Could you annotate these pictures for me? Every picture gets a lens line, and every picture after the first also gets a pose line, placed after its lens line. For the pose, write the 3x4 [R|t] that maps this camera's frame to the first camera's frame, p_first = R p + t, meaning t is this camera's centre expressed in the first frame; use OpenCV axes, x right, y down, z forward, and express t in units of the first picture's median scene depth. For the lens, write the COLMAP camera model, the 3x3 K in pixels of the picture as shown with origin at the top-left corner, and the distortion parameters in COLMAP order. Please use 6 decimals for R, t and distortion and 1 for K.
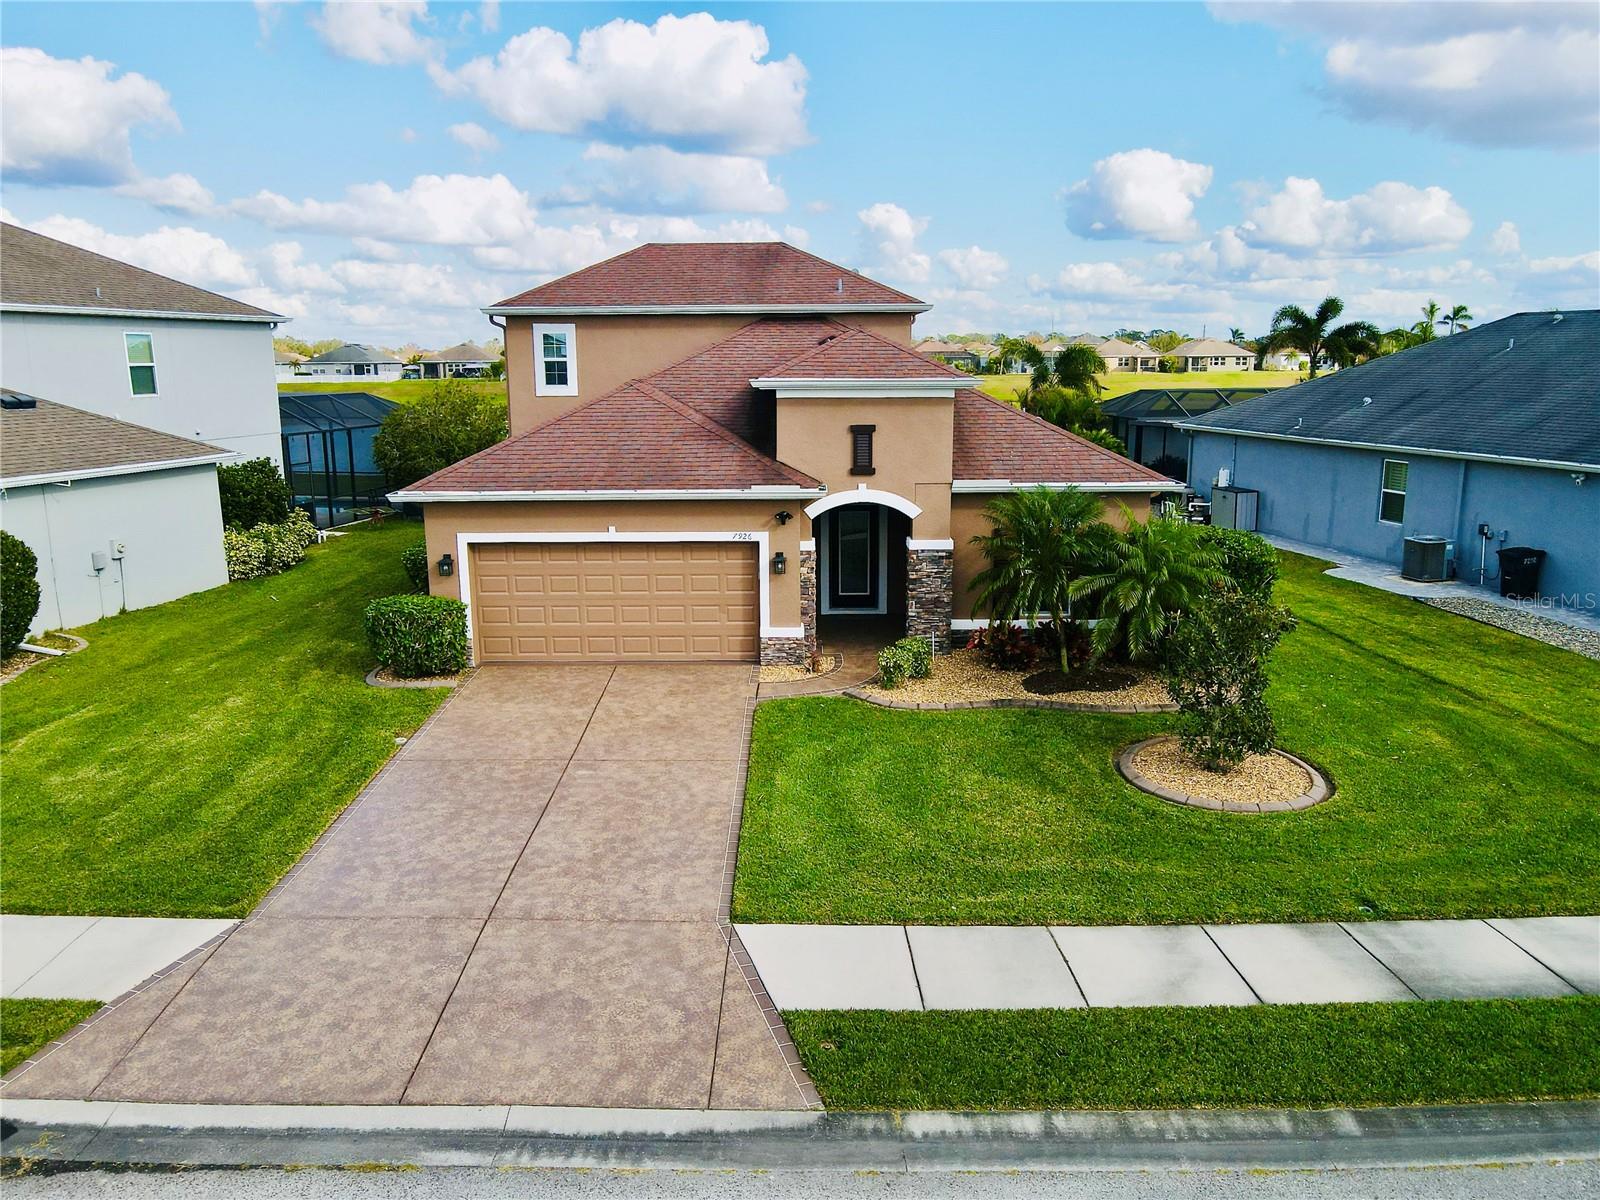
lens RADIAL K [[1175.1, 0, 794.7], [0, 1175.1, 607.0], [0, 0, 1]] dist [0.005723, 0.024608]
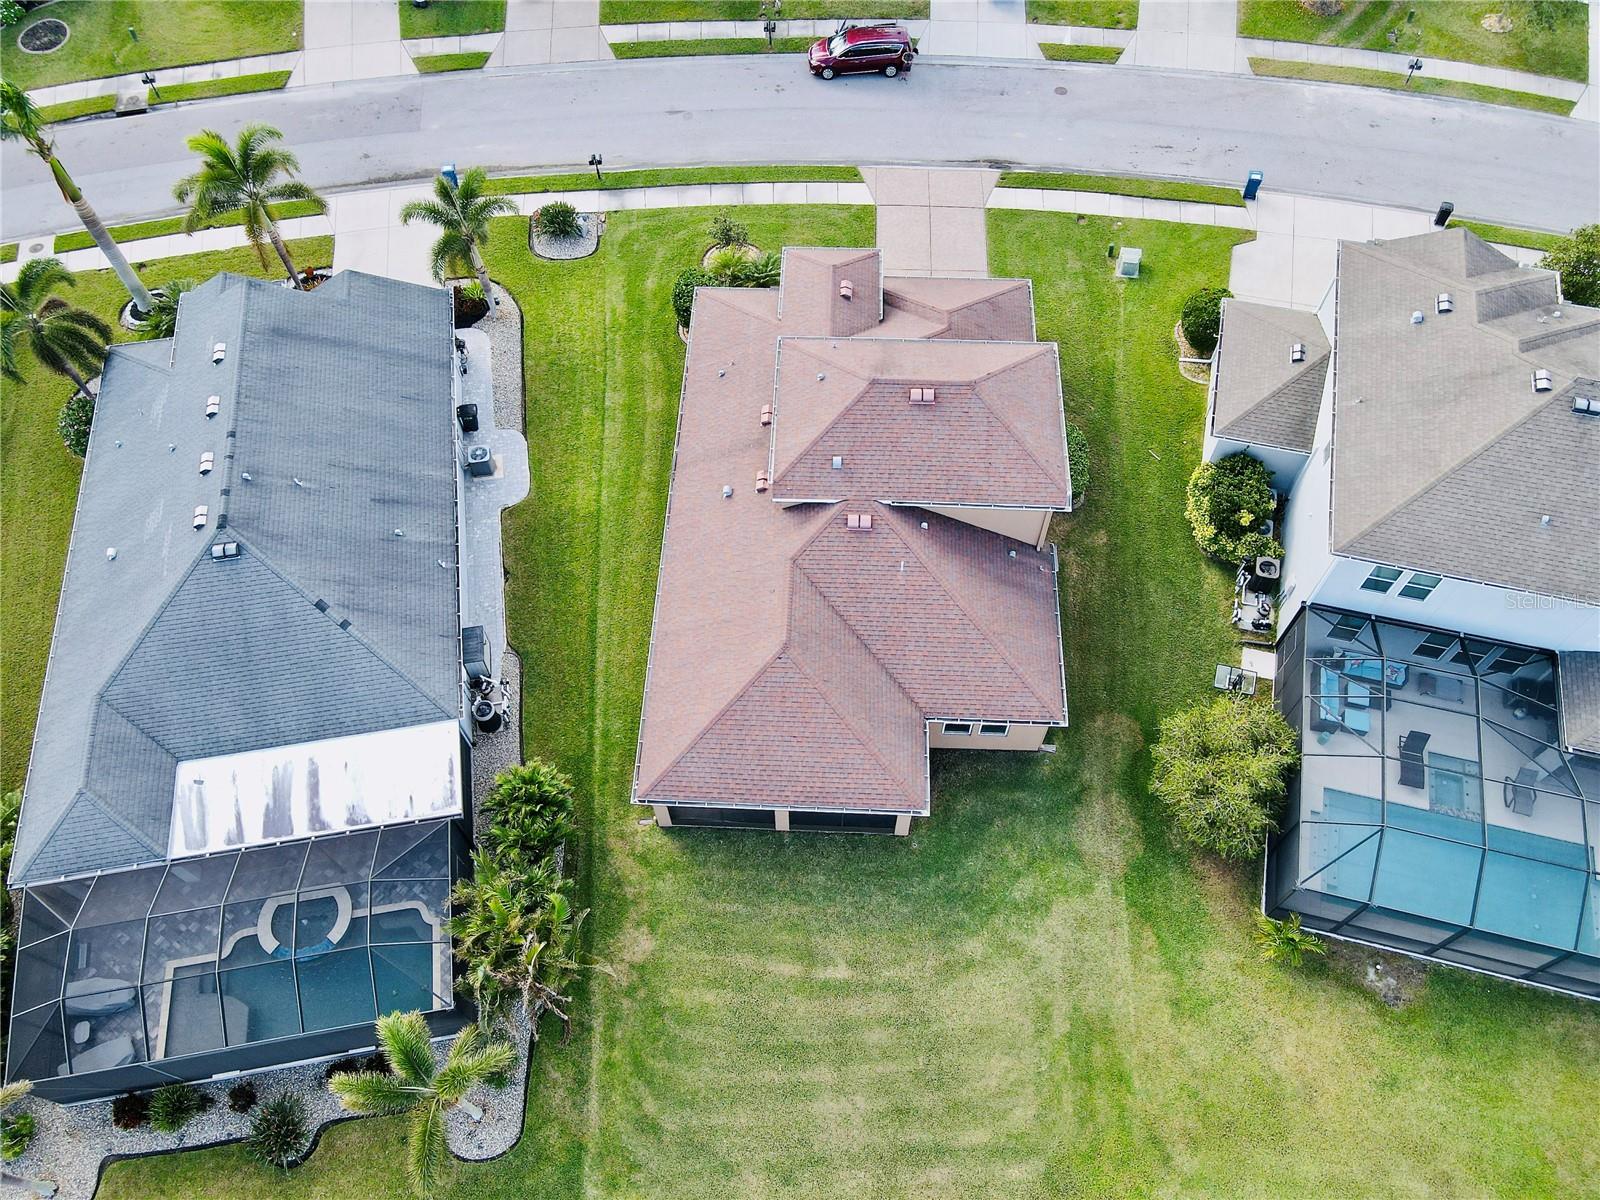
lens RADIAL K [[1175.1, 0, 794.7], [0, 1175.1, 607.0], [0, 0, 1]] dist [0.005723, 0.024608]
pose [[-0.999045, -0.021965, 0.037778, 0.036258], [0.028643, 0.323766, 0.945704, -2.321363], [-0.033004, 0.945882, -0.322827, 2.588349]]
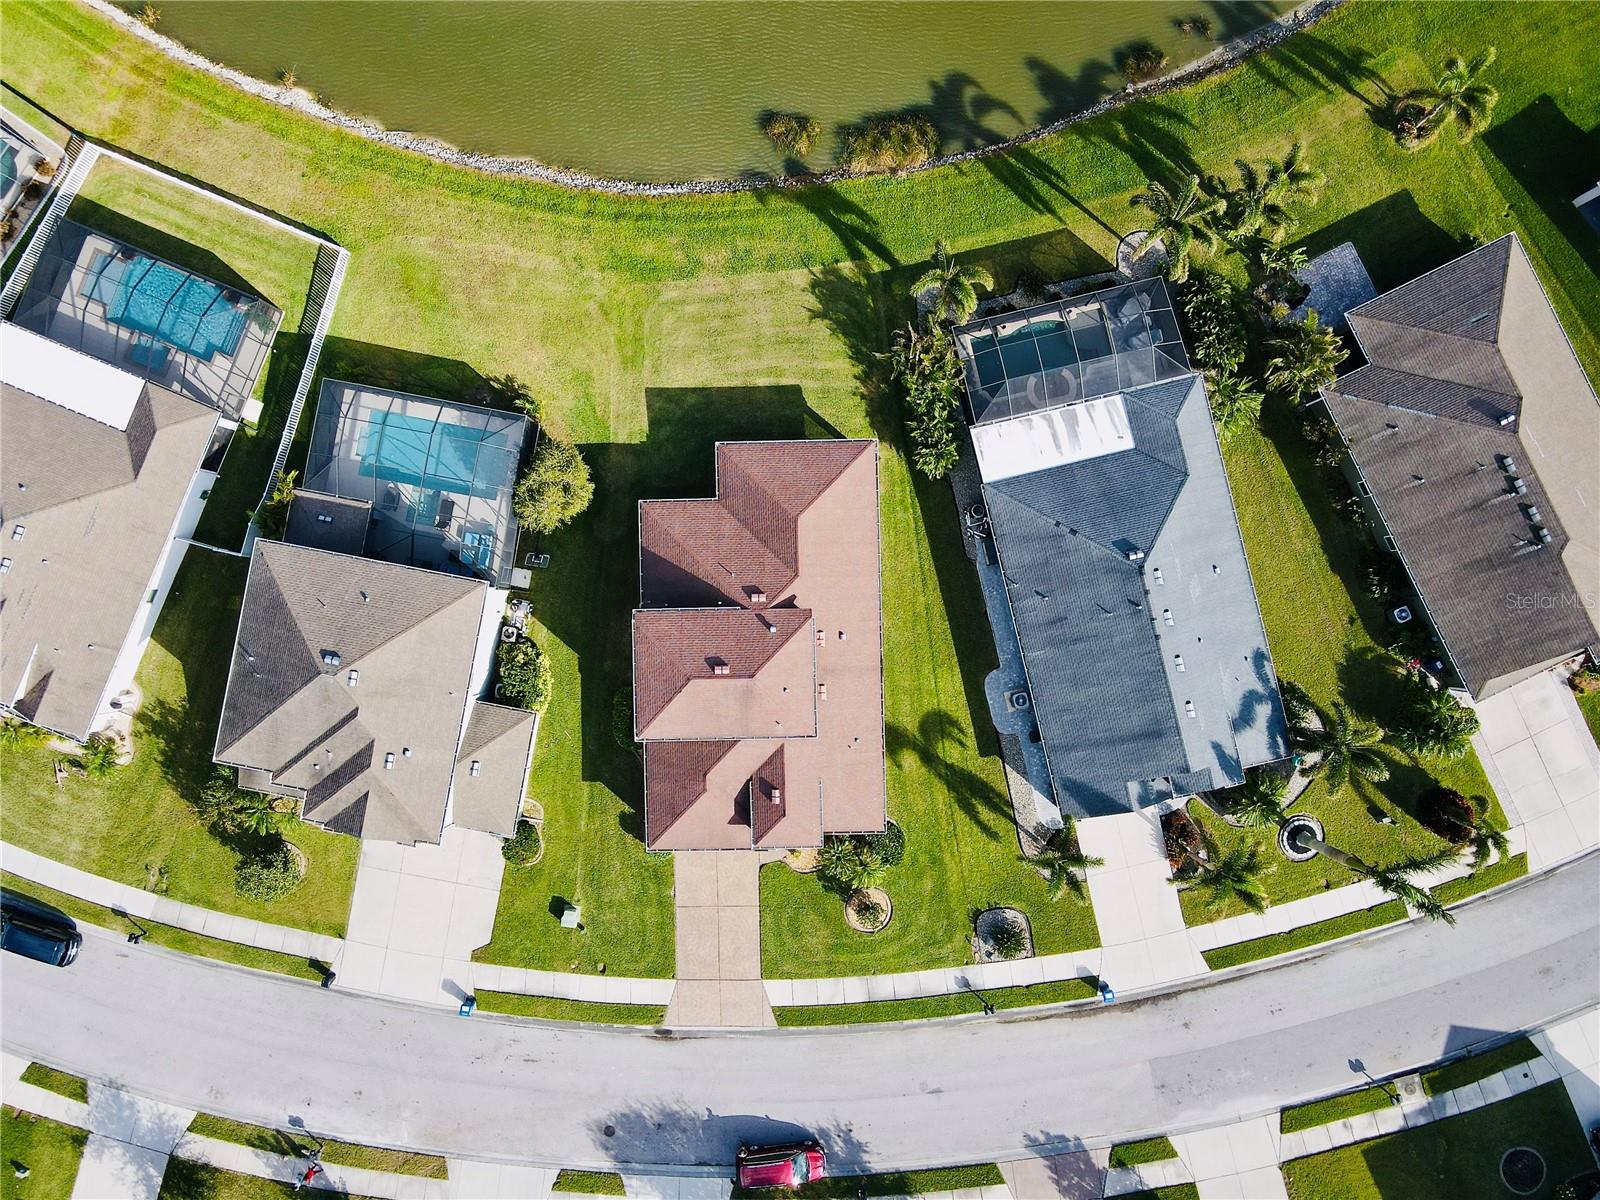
lens RADIAL K [[1175.1, 0, 794.7], [0, 1175.1, 607.0], [0, 0, 1]] dist [0.005723, 0.024608]
pose [[0.999547, -0.028502, -0.009626, 0.141384], [0.015574, 0.216496, 0.976159, -3.770316], [-0.025739, -0.975867, 0.216842, 1.000584]]
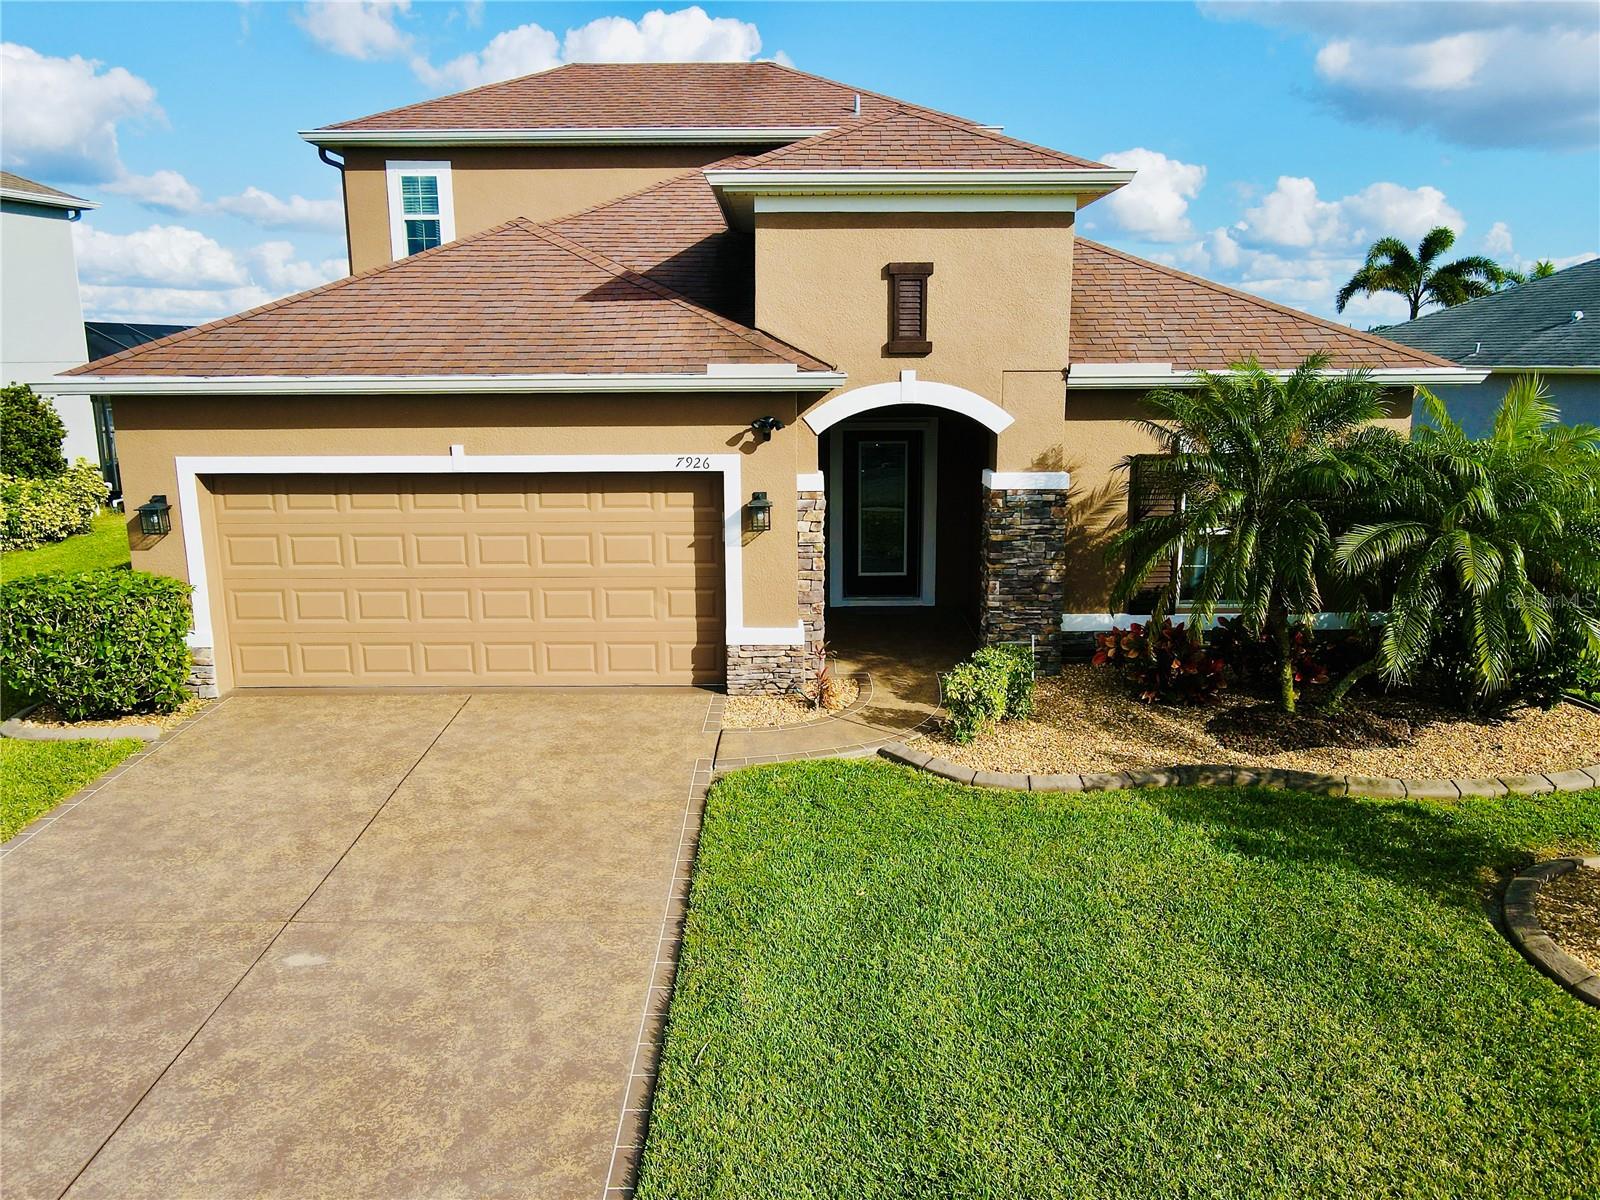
lens RADIAL K [[1175.1, 0, 794.7], [0, 1175.1, 607.0], [0, 0, 1]] dist [0.005723, 0.024608]
pose [[0.999978, 0.000484, 0.006564, -0.000138], [-0.000481, 1.000000, -0.000360, 0.008666], [-0.006564, 0.000357, 0.999978, 0.485796]]
